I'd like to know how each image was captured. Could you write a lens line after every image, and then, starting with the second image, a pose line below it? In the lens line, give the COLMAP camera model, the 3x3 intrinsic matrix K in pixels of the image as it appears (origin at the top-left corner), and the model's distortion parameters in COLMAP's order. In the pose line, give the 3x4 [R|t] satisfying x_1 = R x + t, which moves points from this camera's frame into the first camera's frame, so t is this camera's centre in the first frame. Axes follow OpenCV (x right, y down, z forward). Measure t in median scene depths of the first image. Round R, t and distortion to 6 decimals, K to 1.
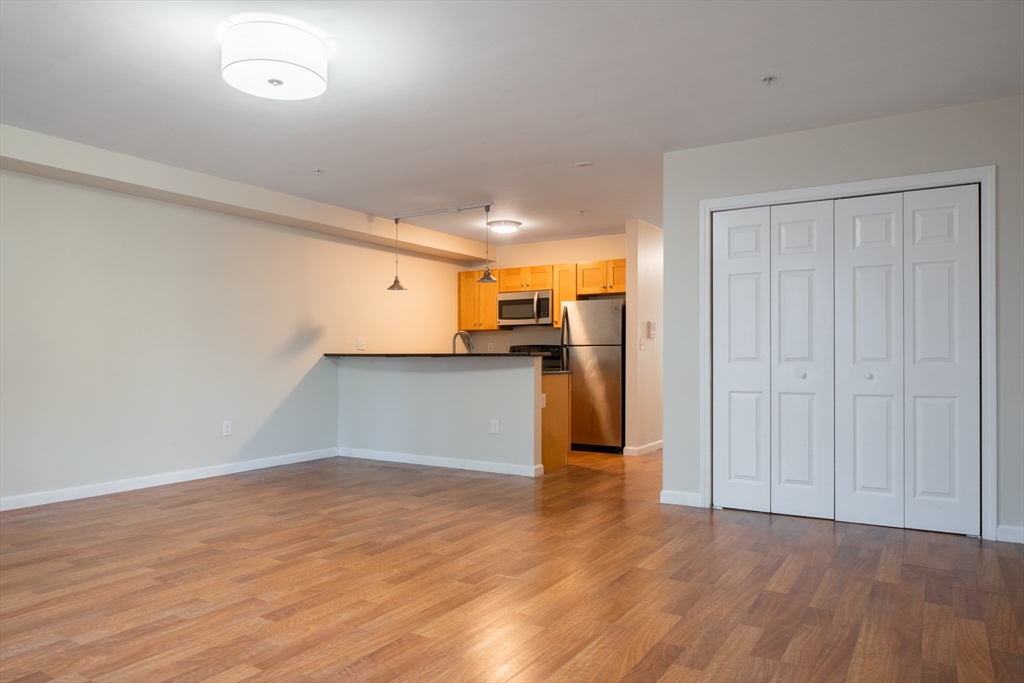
lens RADIAL K [[691.0, 0, 507.4], [0, 691.0, 340.0], [0, 0, 1]] dist [-0.009751, 0.000051]
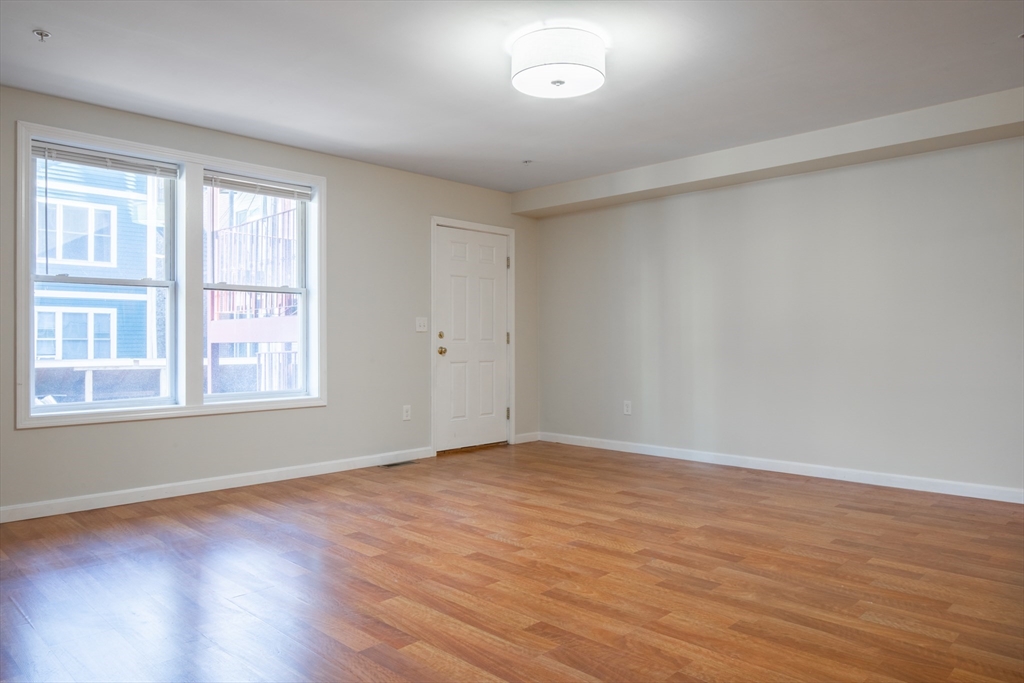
lens RADIAL K [[691.0, 0, 507.4], [0, 691.0, 340.0], [0, 0, 1]] dist [-0.009751, 0.000051]
pose [[-0.215230, -0.000134, -0.976563, 0.718780], [0.026966, 0.999618, -0.006080, 0.028196], [0.976191, -0.027642, -0.215144, 1.150001]]
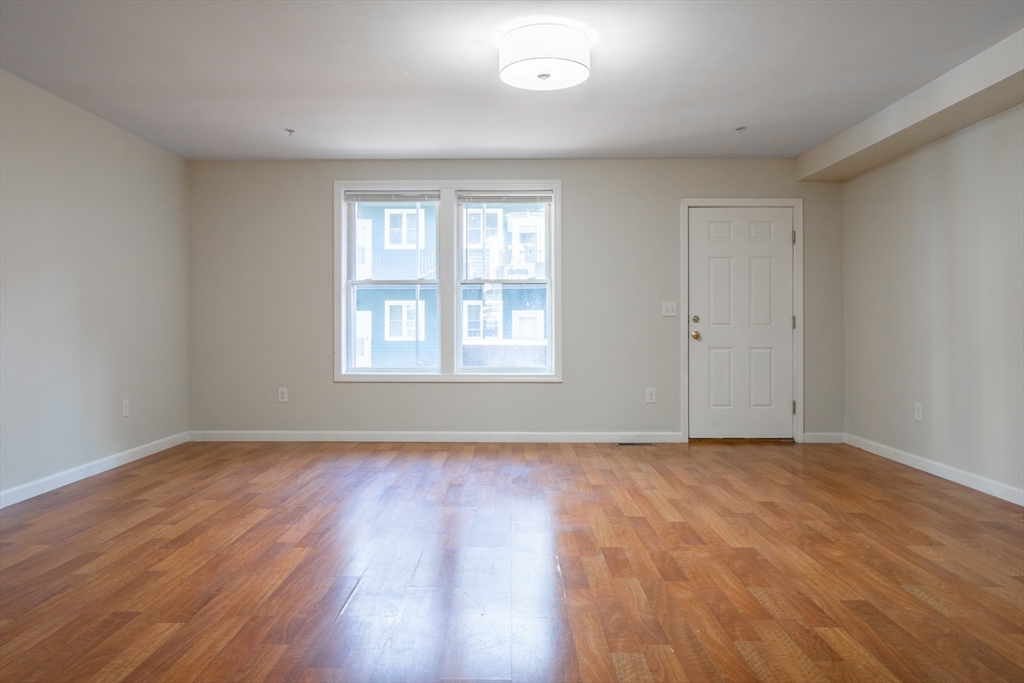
lens RADIAL K [[697.9, 0, 511.0], [0, 697.9, 323.1], [0, 0, 1]] dist [-0.013713, 0.001590]
pose [[-0.853519, -0.002093, -0.521057, 0.290114], [0.011919, 0.999652, -0.023538, 0.046775], [0.520925, -0.026301, -0.853197, 1.917310]]
